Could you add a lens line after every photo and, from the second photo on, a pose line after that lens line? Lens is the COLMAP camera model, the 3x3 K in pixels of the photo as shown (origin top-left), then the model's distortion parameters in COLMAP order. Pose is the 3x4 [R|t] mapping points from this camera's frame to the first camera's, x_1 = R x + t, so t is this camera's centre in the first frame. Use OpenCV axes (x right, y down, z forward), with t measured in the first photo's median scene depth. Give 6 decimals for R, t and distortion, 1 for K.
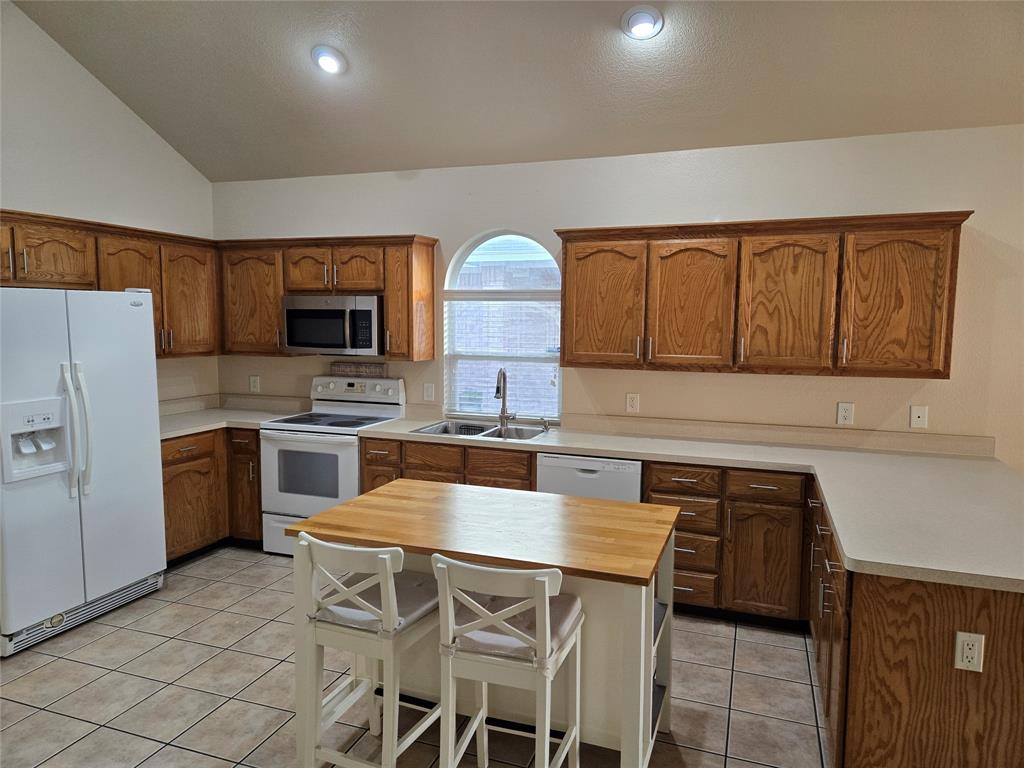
lens RADIAL K [[688.0, 0, 510.7], [0, 688.0, 376.1], [0, 0, 1]] dist [0.053784, -0.043914]
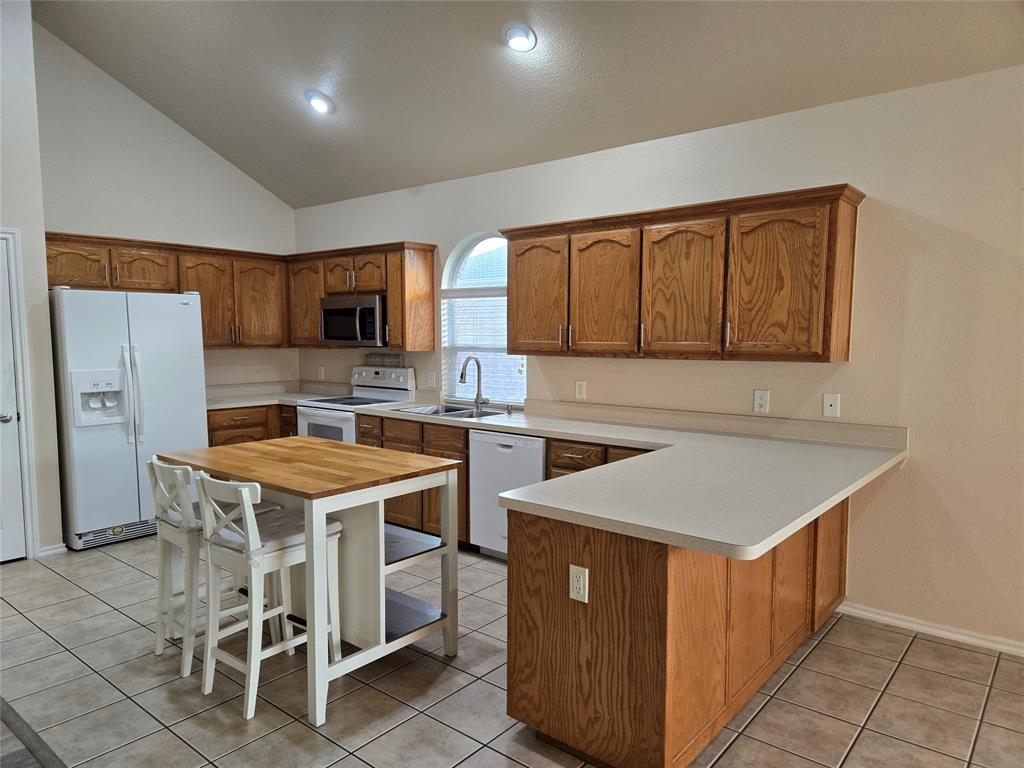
lens RADIAL K [[688.0, 0, 513.2], [0, 688.0, 391.3], [0, 0, 1]] dist [0.053784, -0.043914]
pose [[0.941864, 0.021959, -0.335277, 0.485023], [-0.023160, 0.999732, 0.000416, 0.048188], [0.335196, 0.007373, 0.942119, -0.036593]]
